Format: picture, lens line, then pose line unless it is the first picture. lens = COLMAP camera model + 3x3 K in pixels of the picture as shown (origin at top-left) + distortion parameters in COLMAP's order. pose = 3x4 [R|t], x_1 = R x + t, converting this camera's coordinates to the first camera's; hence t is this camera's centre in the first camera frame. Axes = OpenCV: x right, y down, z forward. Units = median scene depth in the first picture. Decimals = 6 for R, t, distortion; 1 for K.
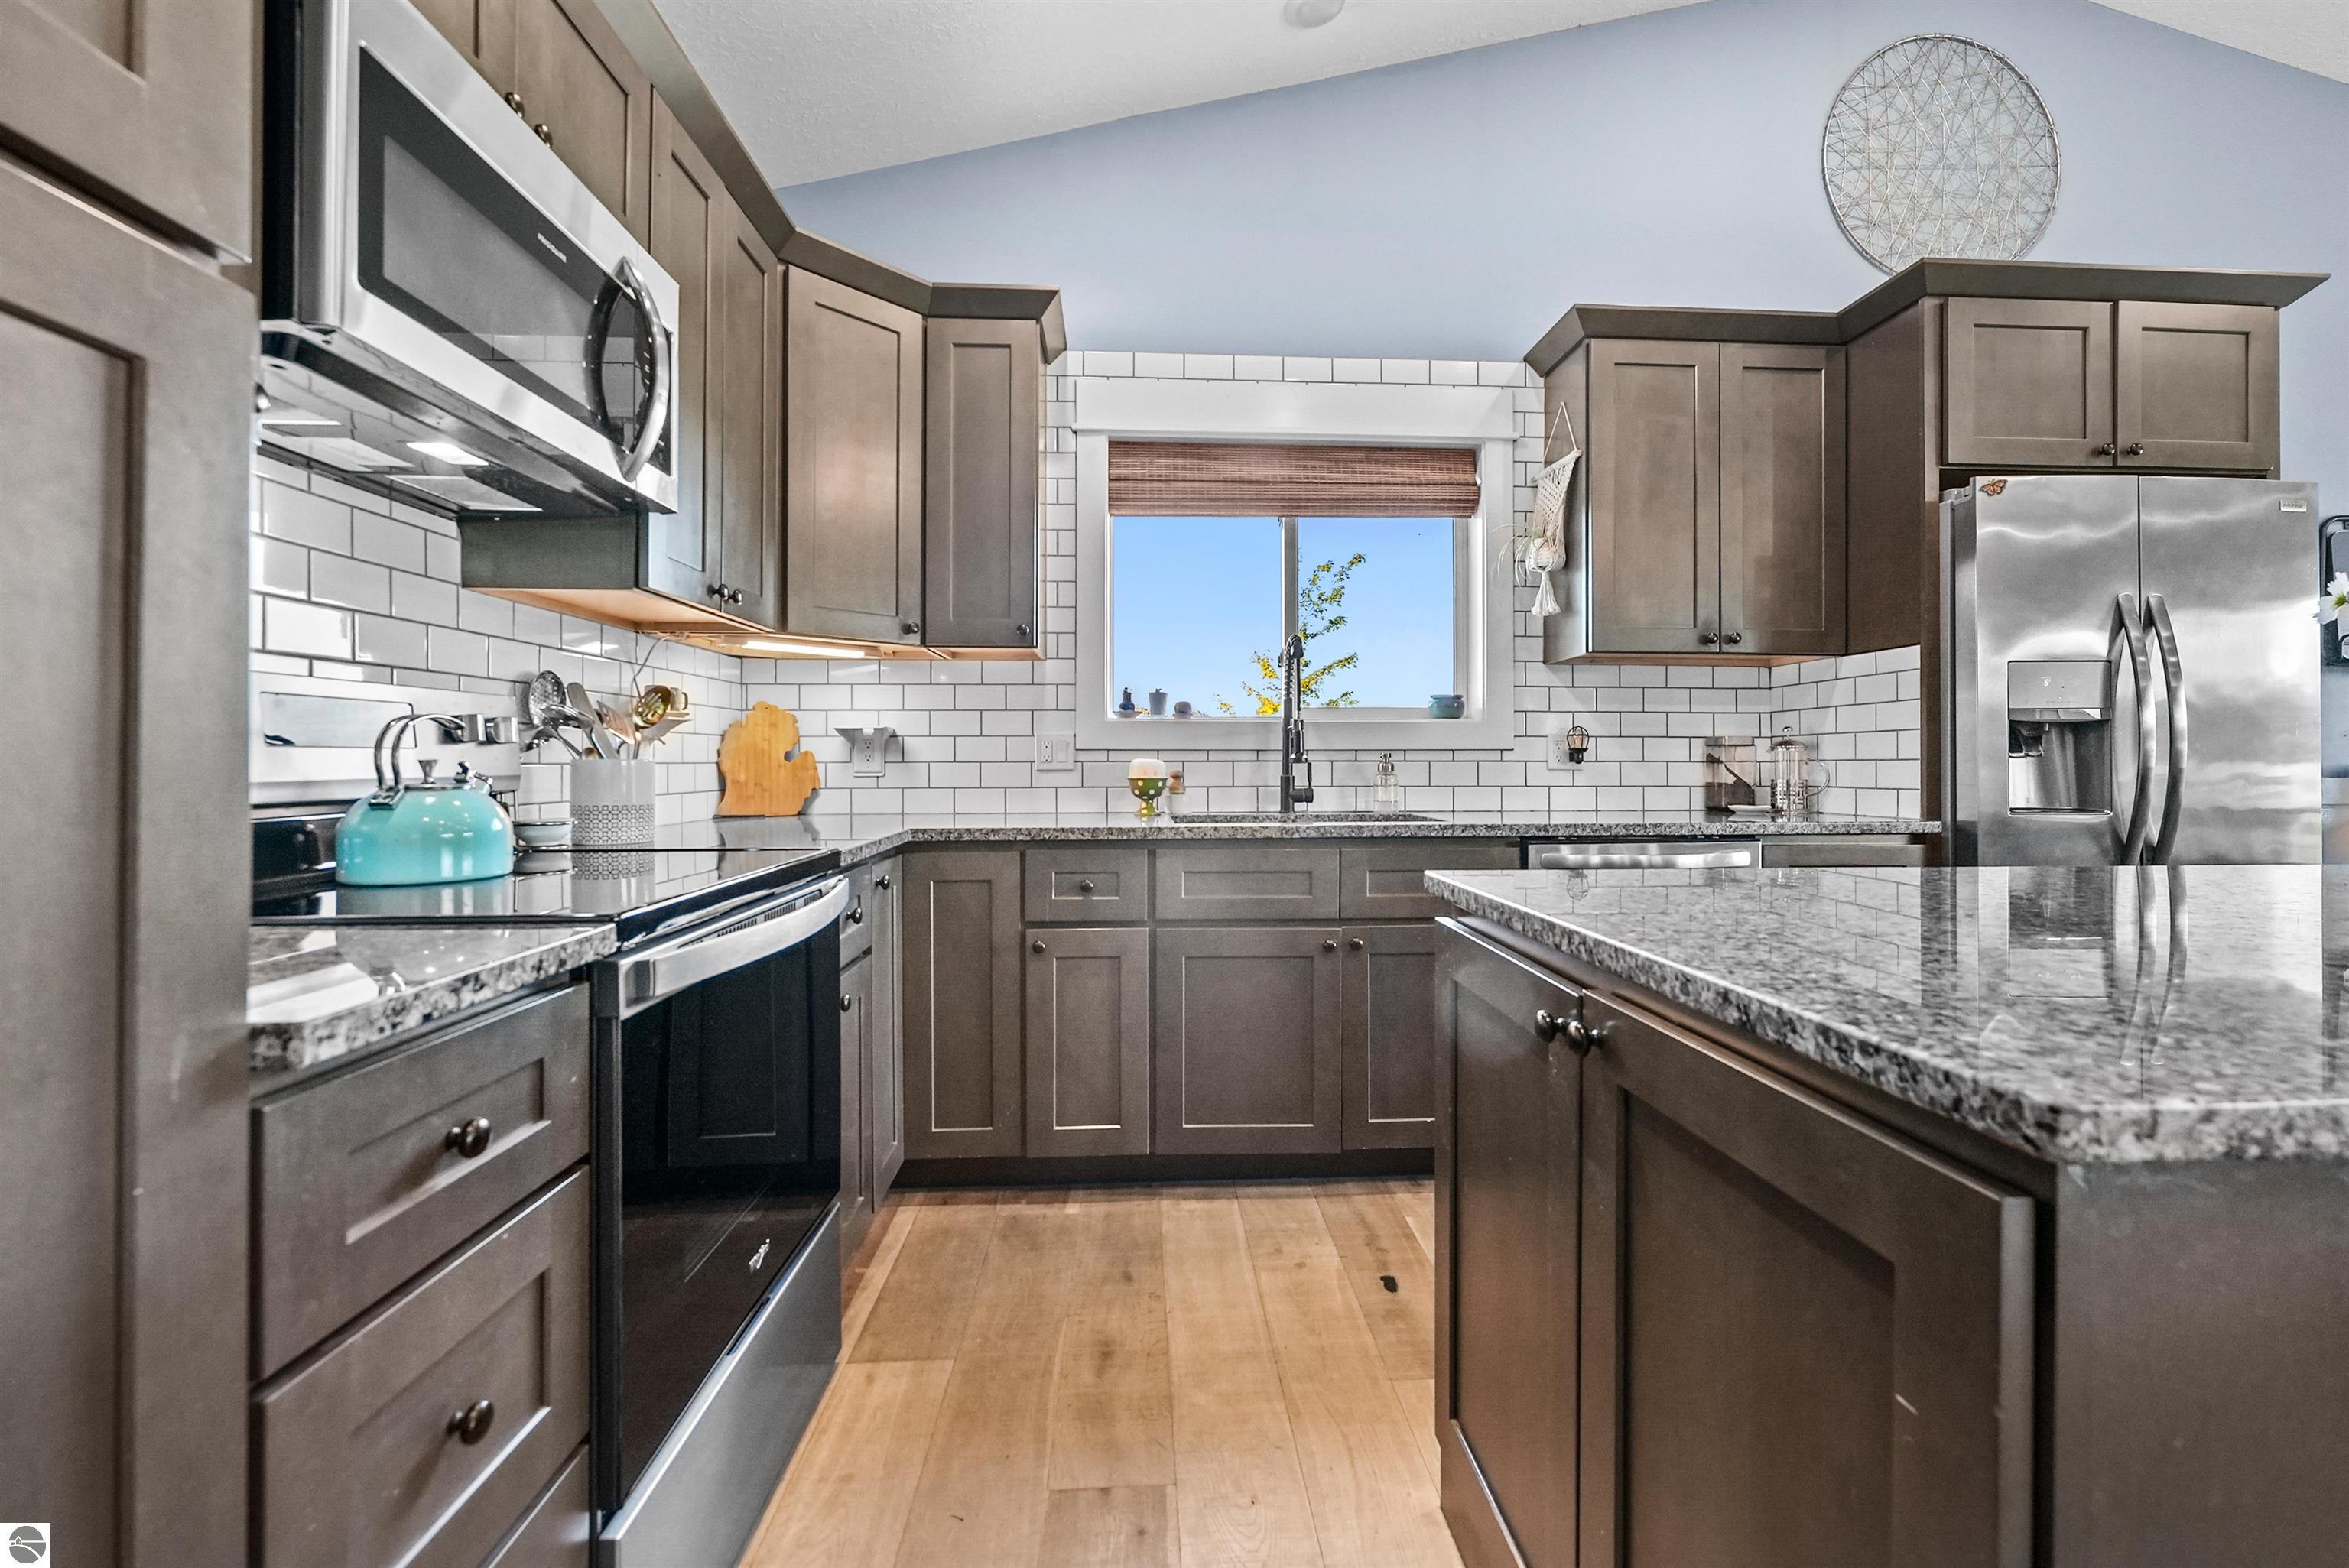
lens RADIAL K [[982.8, 0, 1195.2], [0, 982.8, 757.7], [0, 0, 1]] dist [-0.002042, 0.000148]
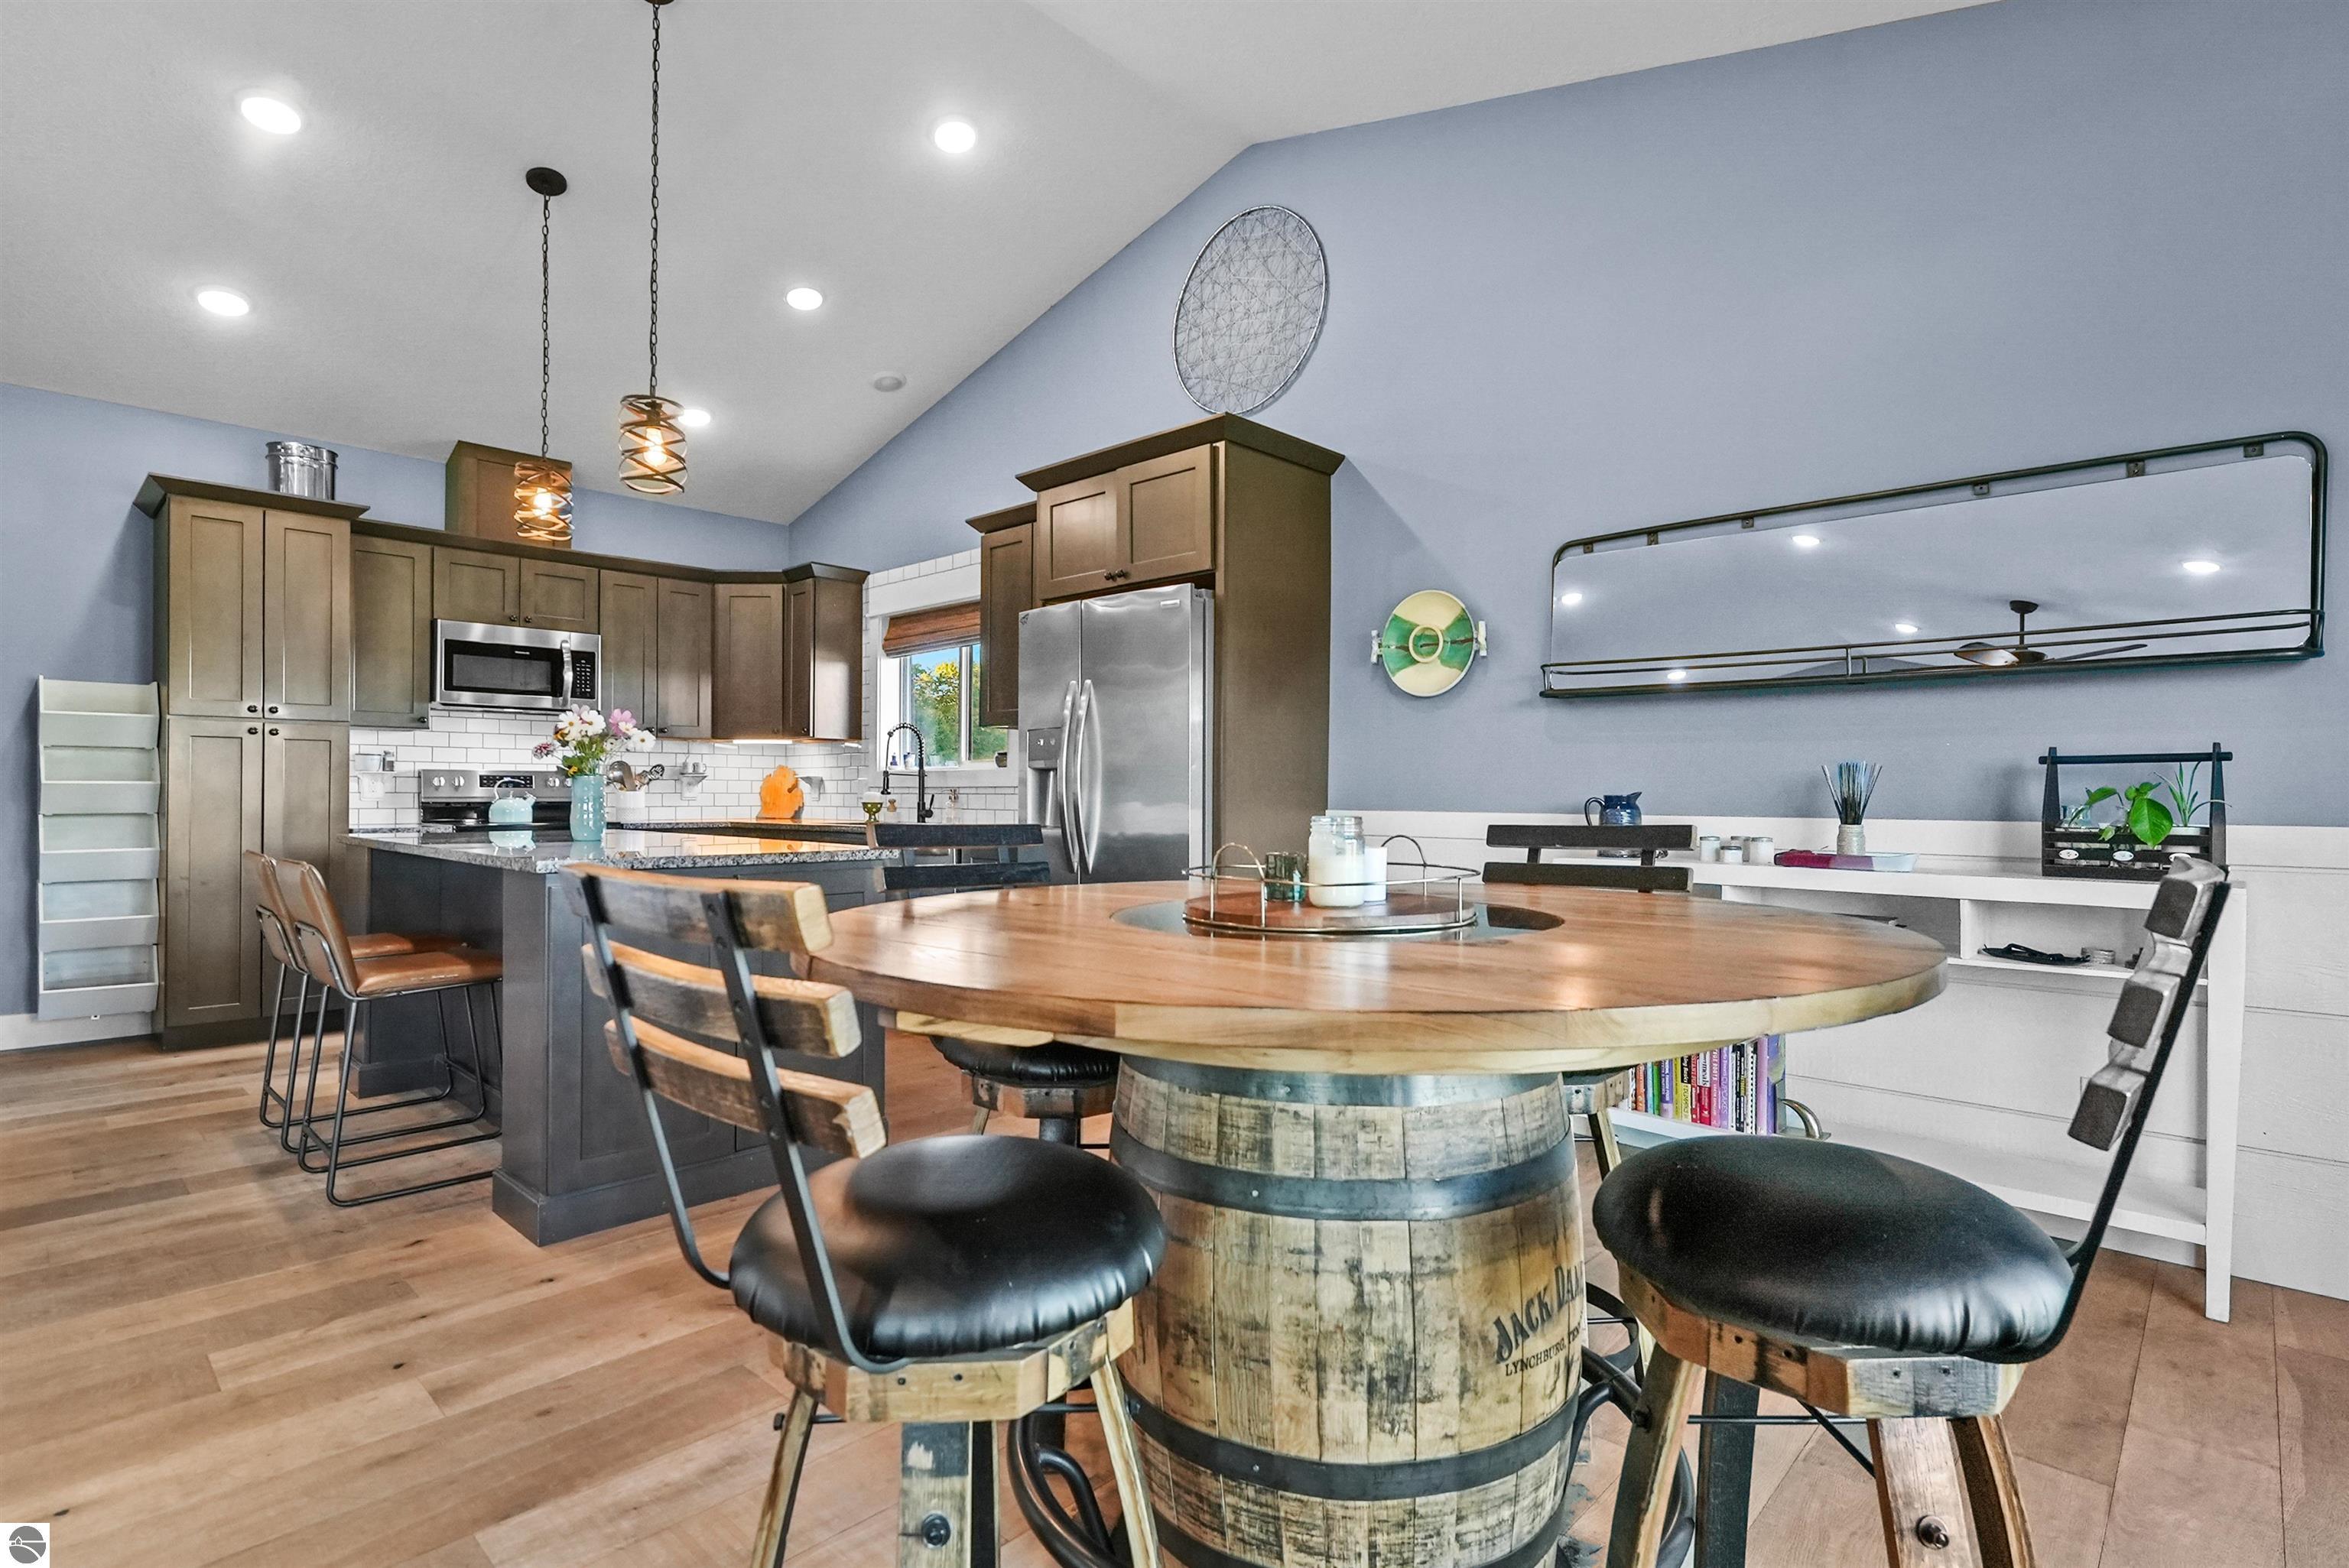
lens RADIAL K [[1125.2, 0, 1179.8], [0, 1125.2, 791.1], [0, 0, 1]] dist [0.001408, -0.000369]
pose [[0.680085, 0.001569, -0.733131, 2.080734], [-0.002906, 0.999996, -0.000555, -0.000697], [0.733127, 0.002509, 0.680087, -0.034665]]
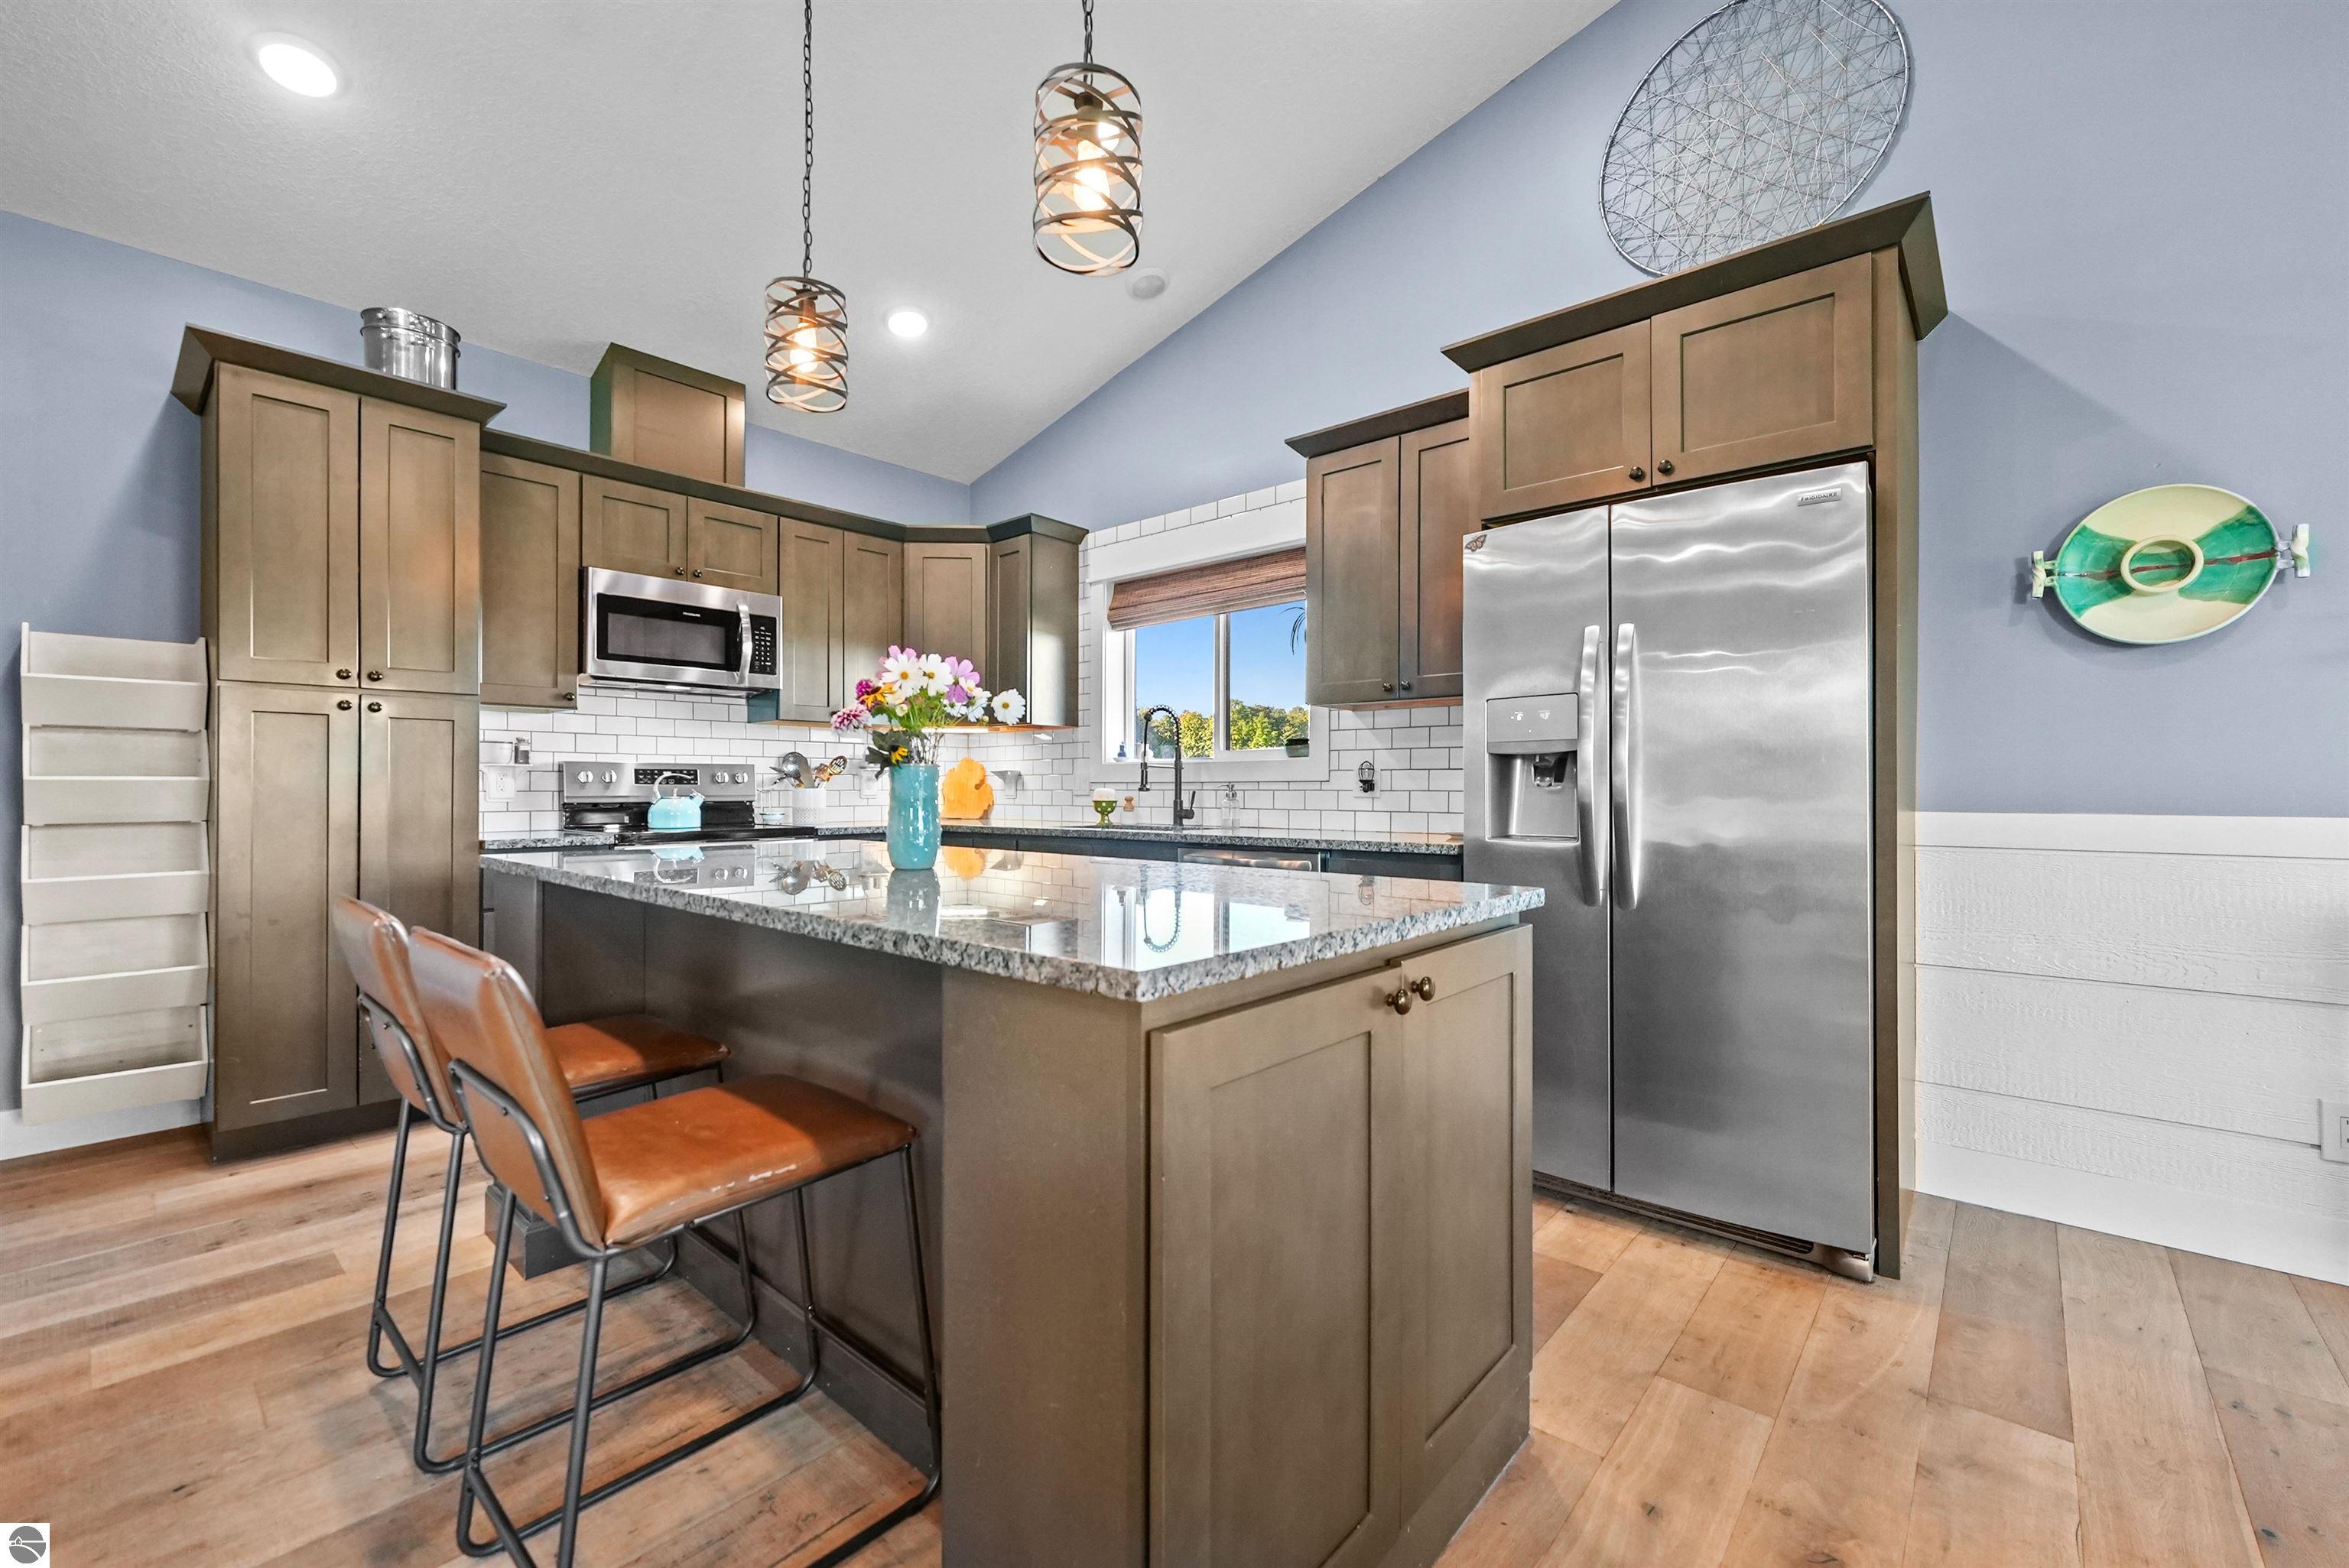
lens RADIAL K [[958.2, 0, 1189.7], [0, 958.2, 786.5], [0, 0, 1]] dist [0.000223, 0.000298]
pose [[0.710610, -0.000292, -0.703586, 1.218910], [0.000153, 1.000000, -0.000260, -0.000916], [0.703586, 0.000077, 0.710610, 0.004221]]
